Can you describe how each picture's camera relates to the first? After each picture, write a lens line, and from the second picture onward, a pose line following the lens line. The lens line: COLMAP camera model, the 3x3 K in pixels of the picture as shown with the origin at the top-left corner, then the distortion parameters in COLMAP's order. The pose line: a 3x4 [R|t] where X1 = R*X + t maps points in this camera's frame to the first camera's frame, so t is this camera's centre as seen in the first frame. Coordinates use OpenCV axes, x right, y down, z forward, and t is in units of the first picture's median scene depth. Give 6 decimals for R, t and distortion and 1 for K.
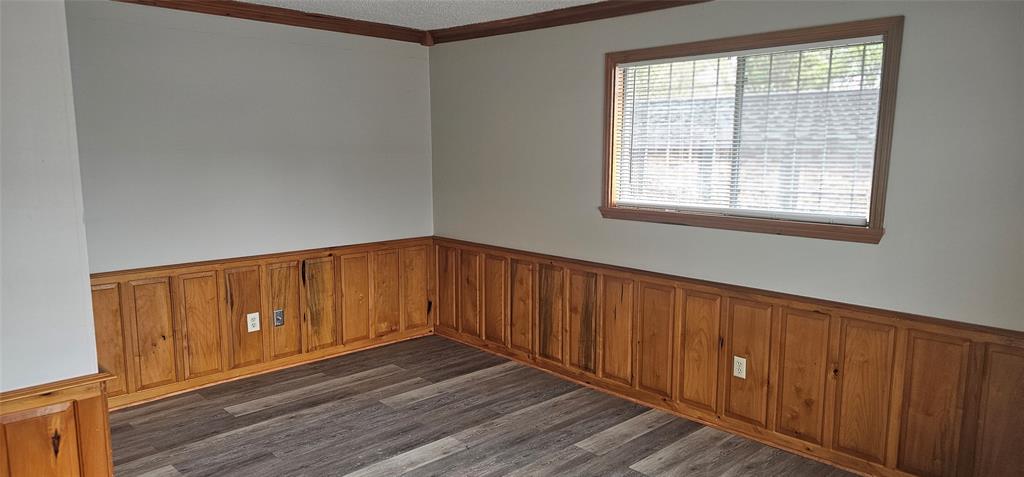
lens RADIAL K [[666.0, 0, 512.0], [0, 666.0, 238.5], [0, 0, 1]] dist [0.003234, 0.000761]
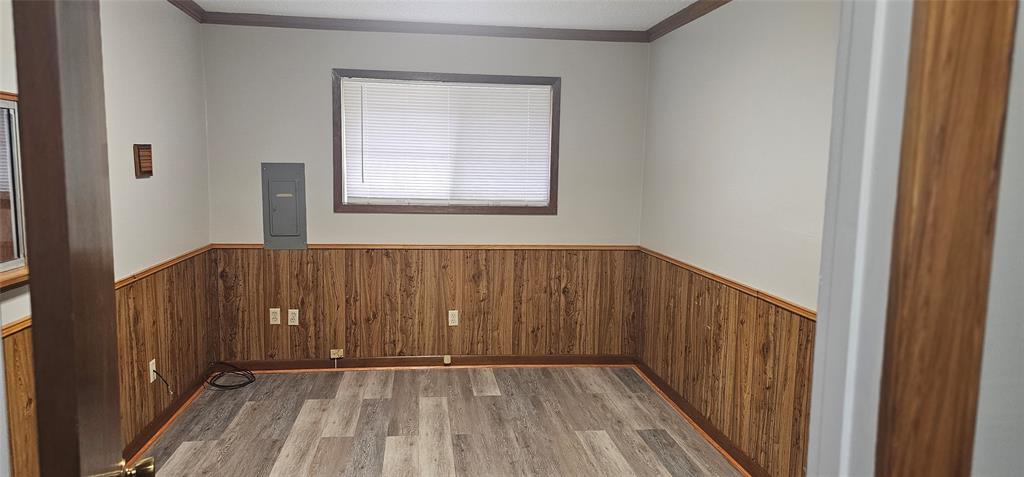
lens RADIAL K [[666.0, 0, 512.0], [0, 666.0, 238.5], [0, 0, 1]] dist [0.003234, 0.000761]
pose [[0.580498, -0.083386, 0.809981, -0.726959], [0.085058, 0.995510, 0.041526, -0.010144], [-0.809807, 0.044790, 0.584985, 0.120462]]
